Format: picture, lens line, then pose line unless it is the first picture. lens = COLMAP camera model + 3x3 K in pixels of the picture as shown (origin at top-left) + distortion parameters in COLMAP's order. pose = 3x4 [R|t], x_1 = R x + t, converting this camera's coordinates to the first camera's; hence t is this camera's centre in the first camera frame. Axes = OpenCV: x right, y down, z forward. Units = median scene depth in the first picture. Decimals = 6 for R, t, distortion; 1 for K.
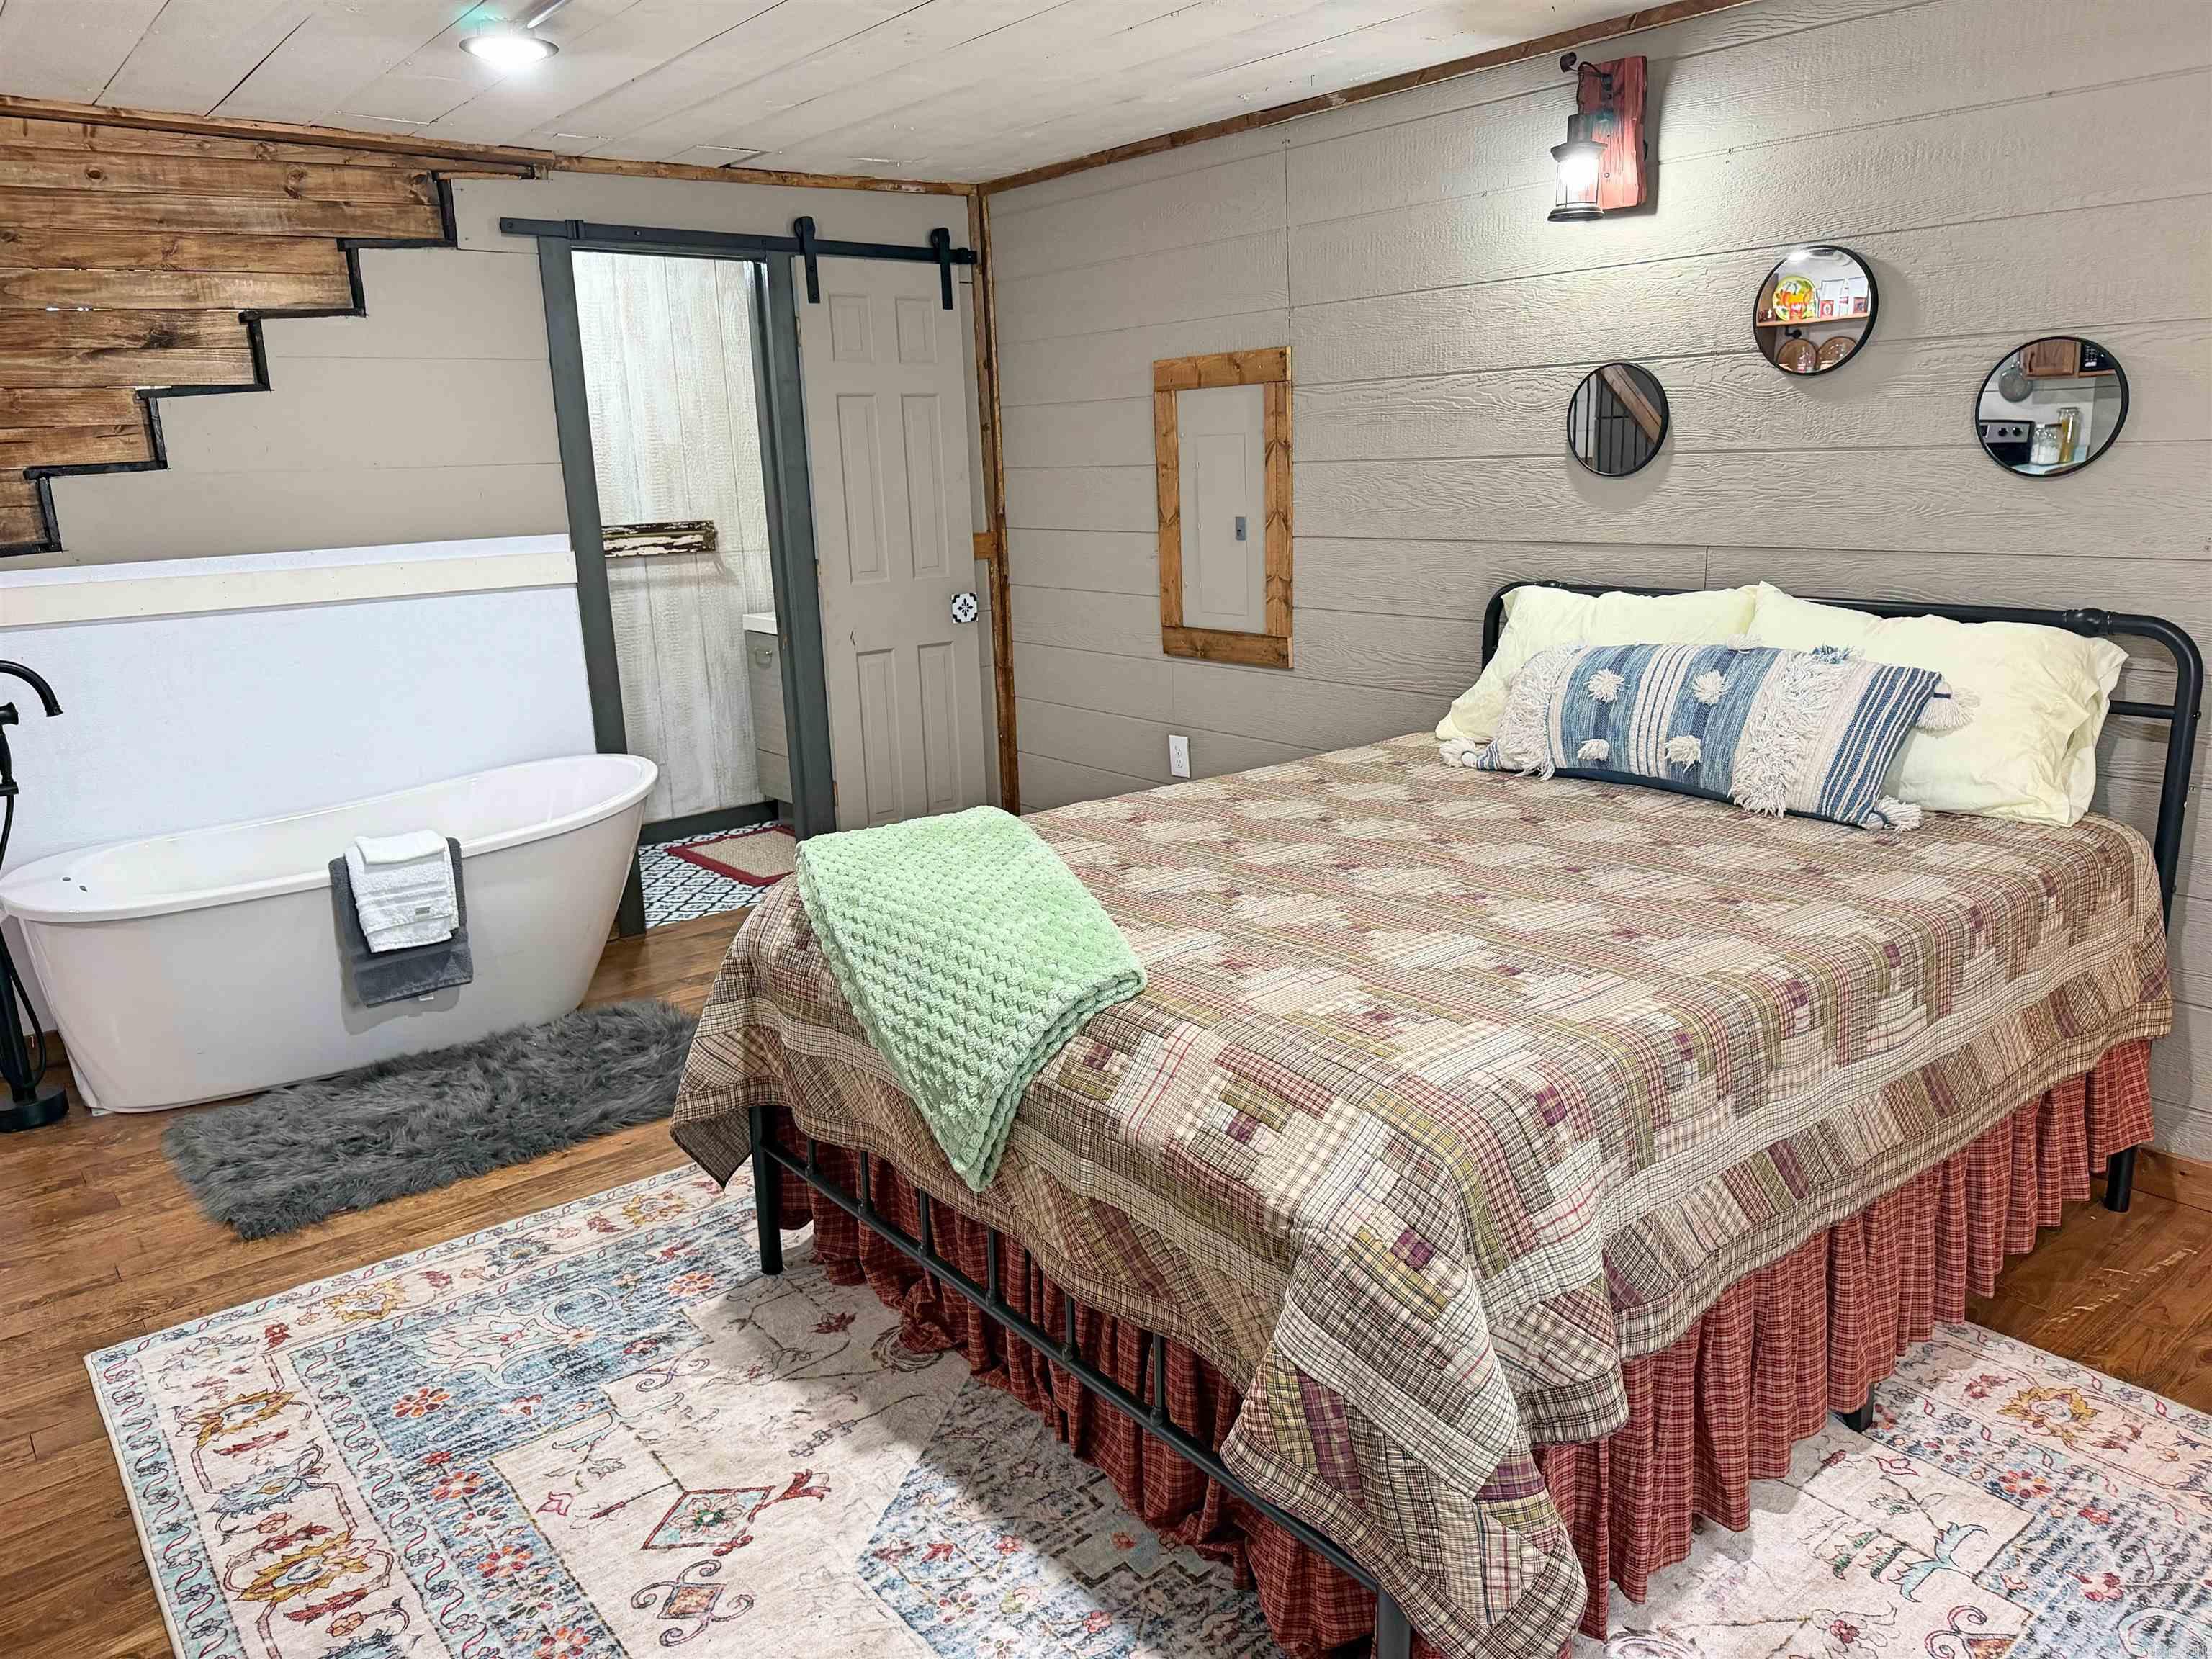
lens RADIAL K [[1539.5, 0, 1093.4], [0, 1539.5, 818.5], [0, 0, 1]] dist [0.074691, -0.095733]
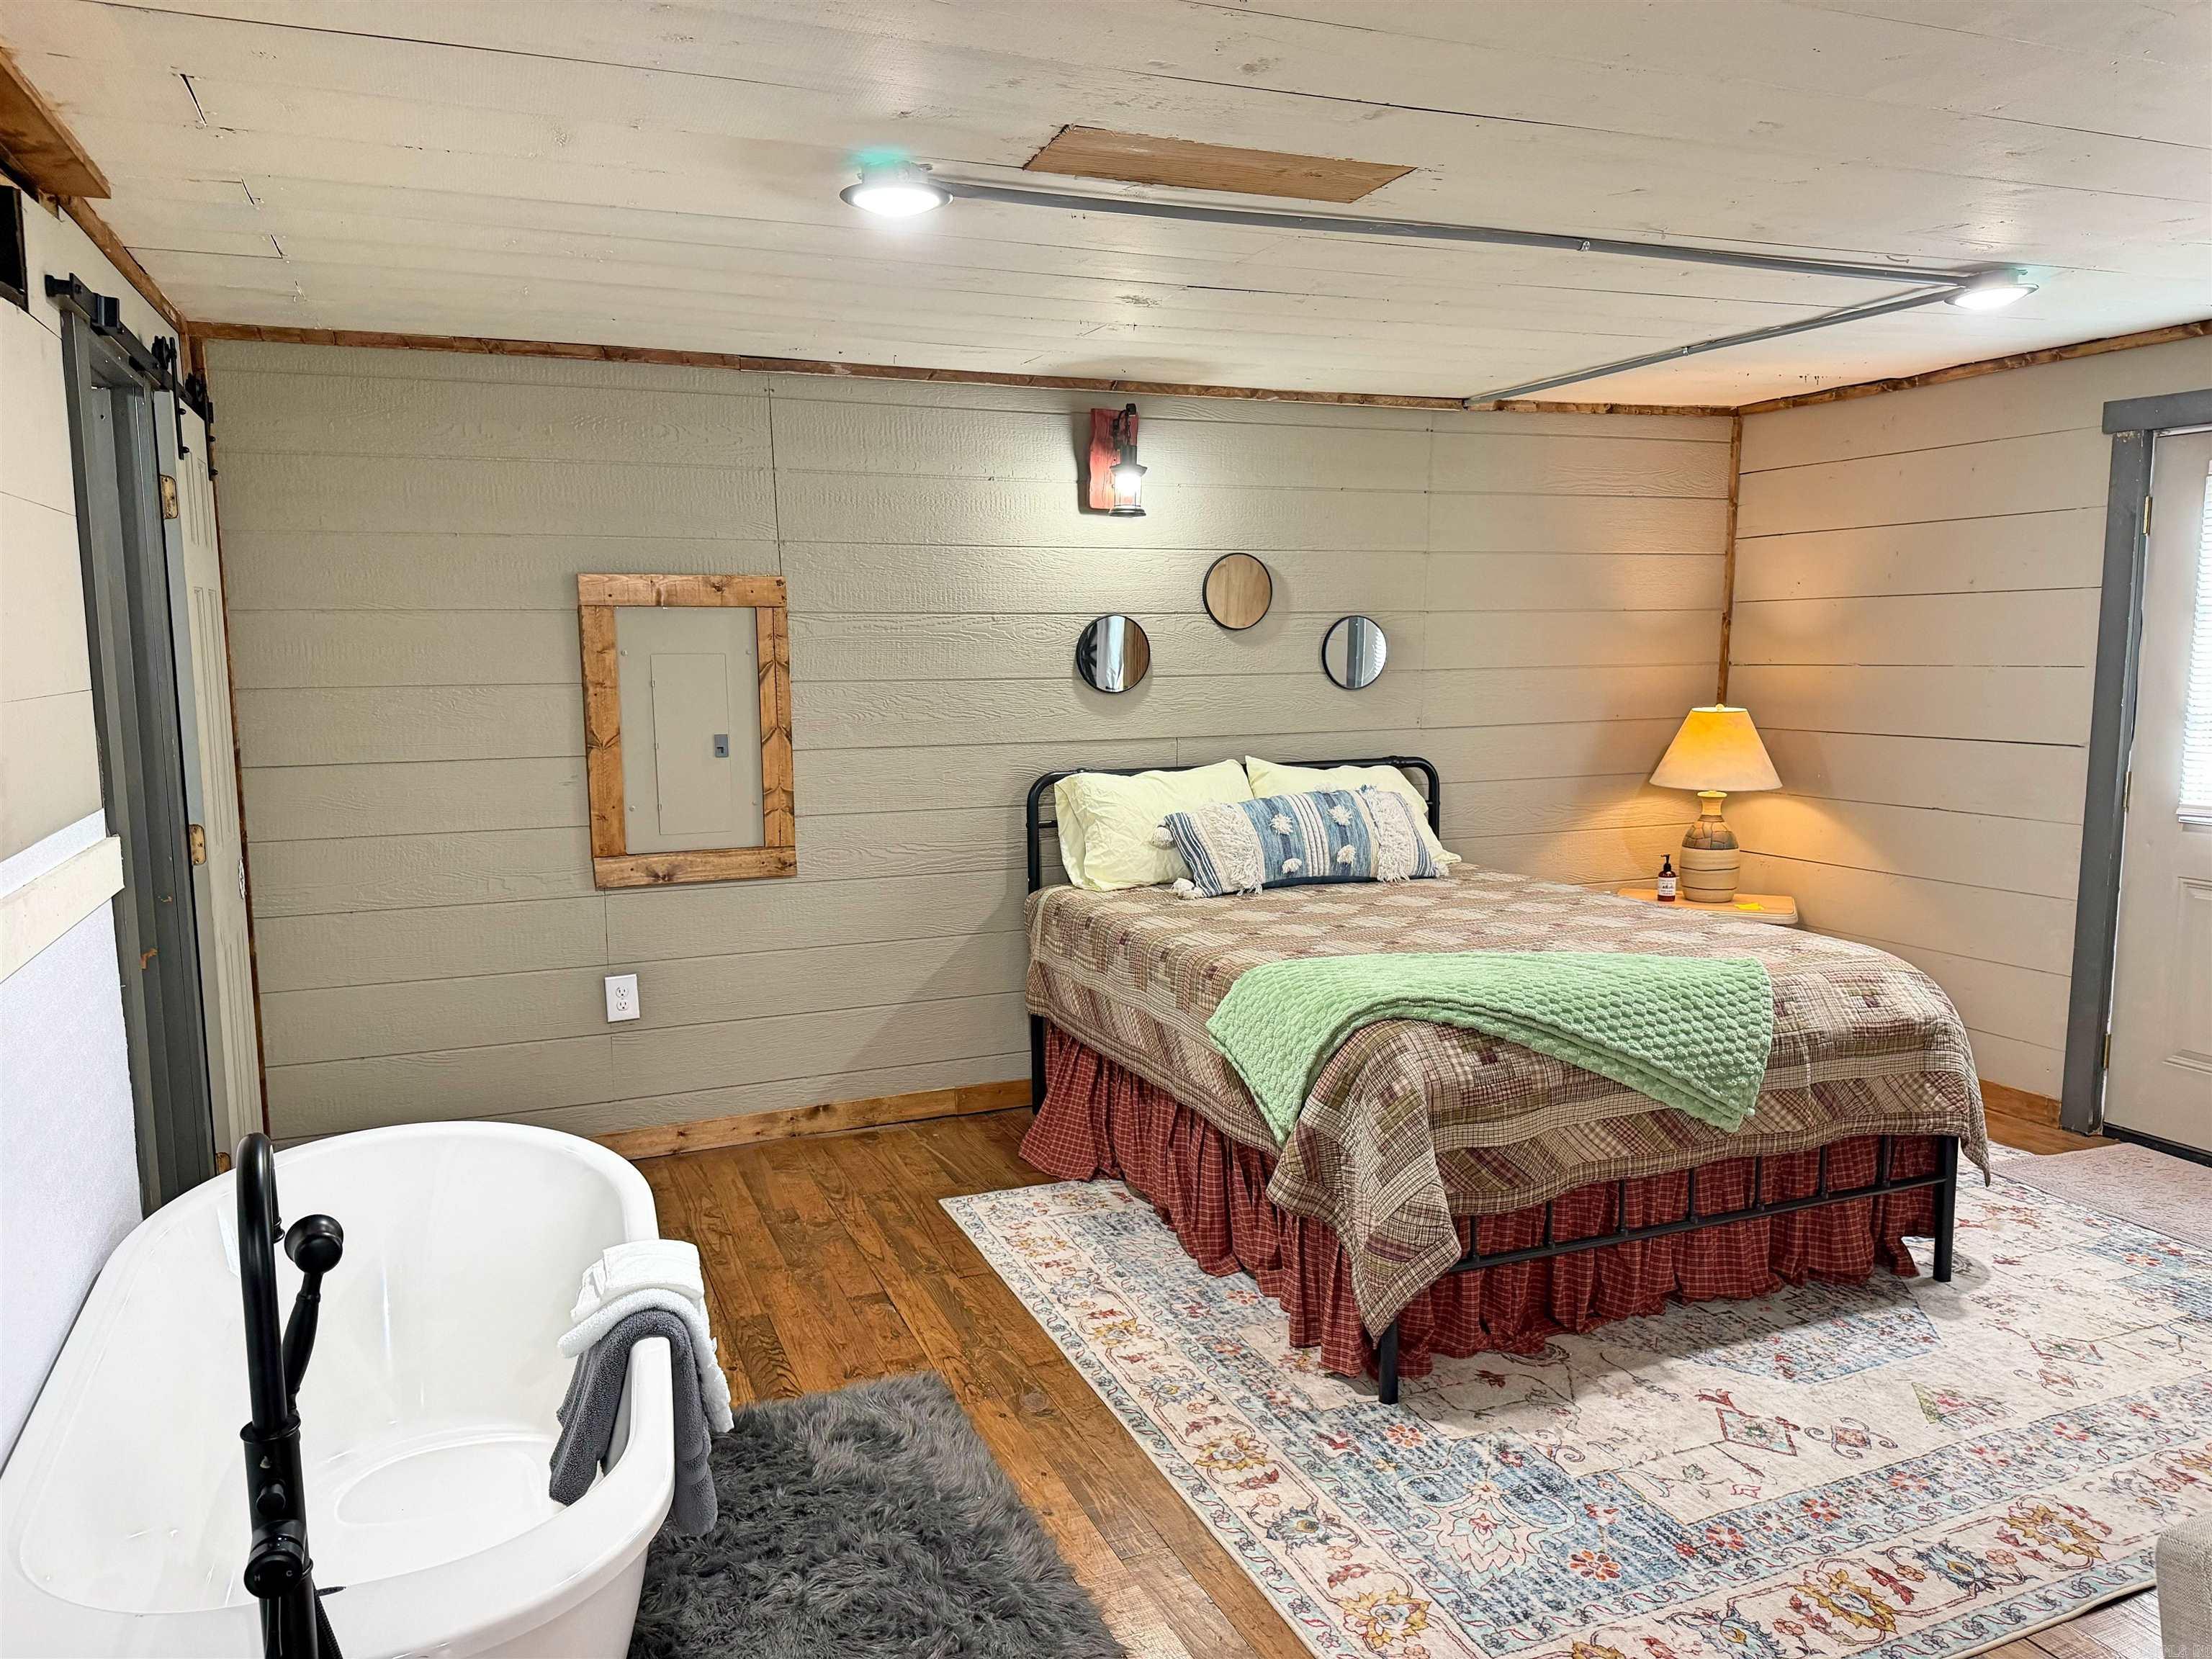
lens RADIAL K [[1539.5, 0, 1105.1], [0, 1539.5, 840.4], [0, 0, 1]] dist [0.074691, -0.095733]
pose [[0.287315, -0.099428, 0.952662, -1.160517], [0.219526, 0.974959, 0.035547, -0.162180], [-0.932340, 0.198921, 0.301947, 0.708250]]
